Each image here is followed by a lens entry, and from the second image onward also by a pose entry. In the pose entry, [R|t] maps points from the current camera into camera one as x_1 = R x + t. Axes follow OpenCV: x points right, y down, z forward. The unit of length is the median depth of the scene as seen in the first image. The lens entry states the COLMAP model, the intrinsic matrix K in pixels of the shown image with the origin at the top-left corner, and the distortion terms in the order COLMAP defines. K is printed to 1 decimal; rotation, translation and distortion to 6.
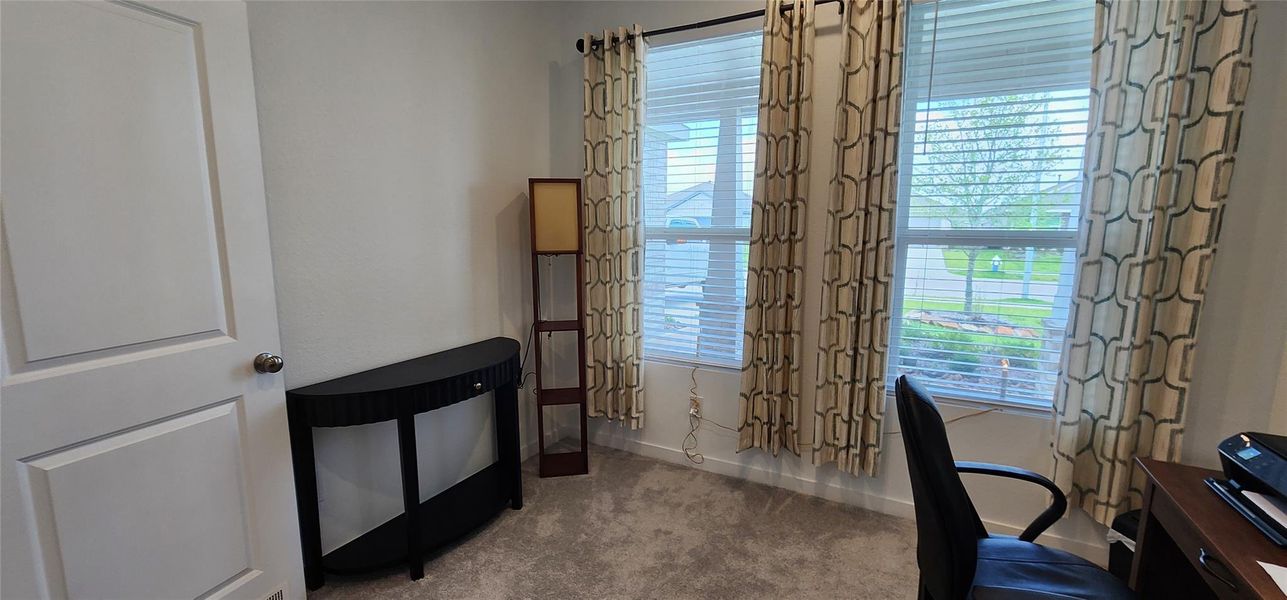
lens RADIAL K [[530.2, 0, 639.9], [0, 530.2, 303.0], [0, 0, 1]] dist [-0.001493, -0.000517]
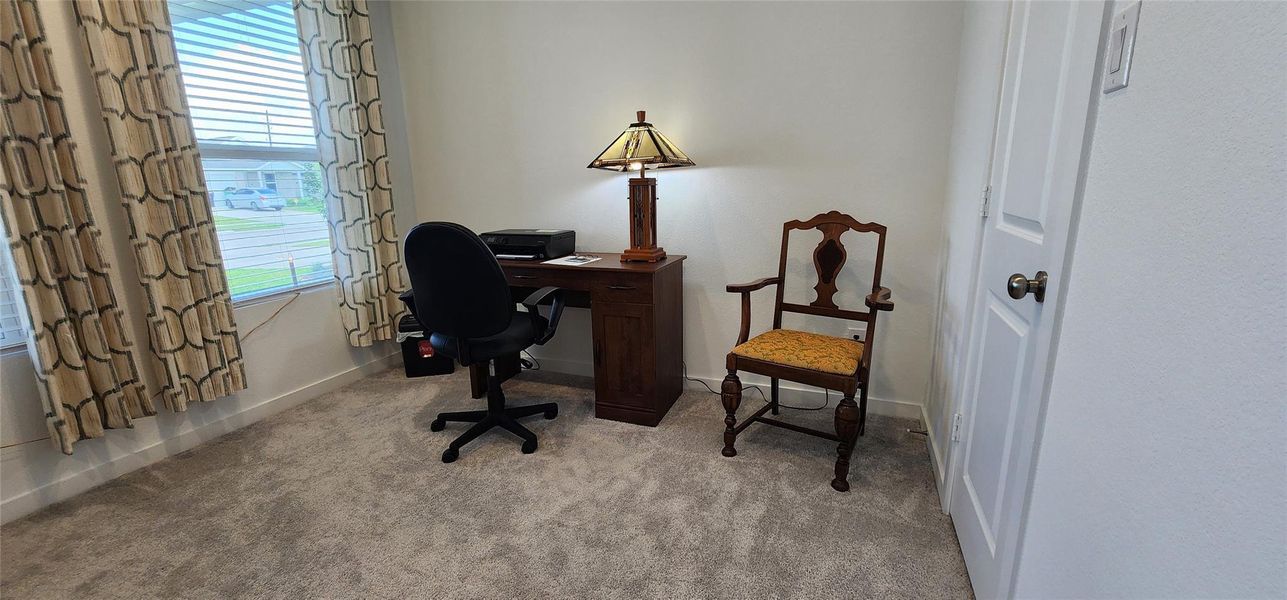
lens RADIAL K [[530.2, 0, 639.9], [0, 530.2, 303.0], [0, 0, 1]] dist [-0.001493, -0.000517]
pose [[-0.109173, -0.232038, 0.966561, -0.624411], [0.164374, 0.954772, 0.247774, 0.045541], [-0.980338, 0.185928, -0.066094, 0.309048]]
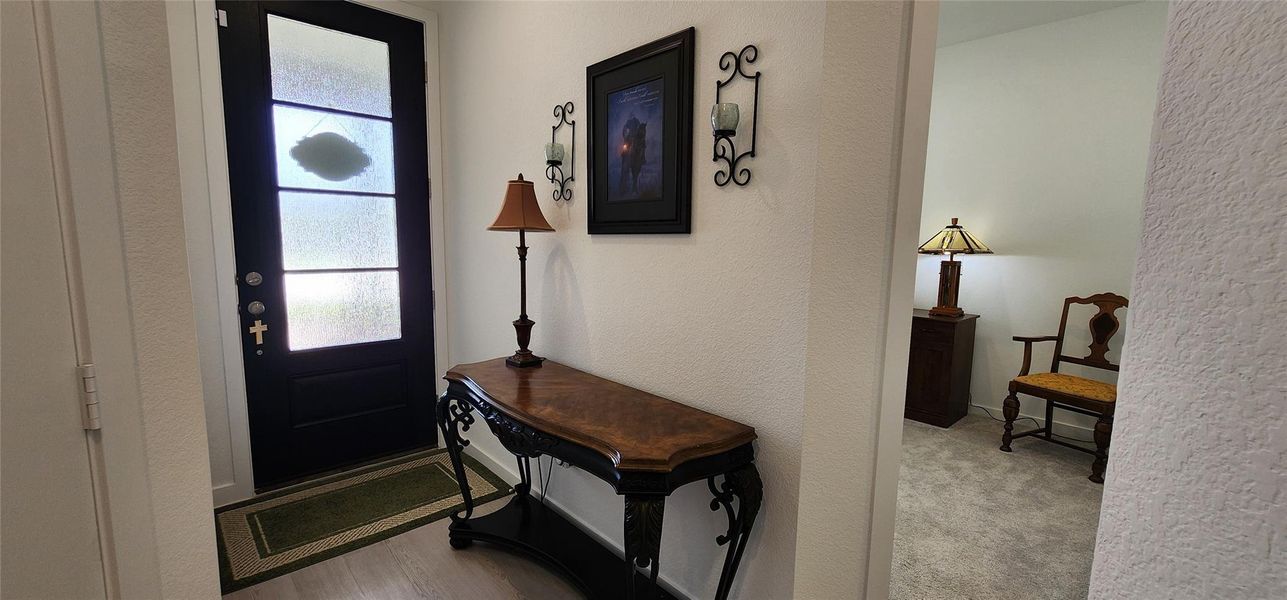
lens RADIAL K [[530.2, 0, 639.9], [0, 530.2, 303.0], [0, 0, 1]] dist [-0.001493, -0.000517]
pose [[0.342024, -0.118627, 0.932173, -1.368635], [0.123978, 0.989025, 0.080373, -0.048758], [-0.931477, 0.088080, 0.352977, 0.510383]]
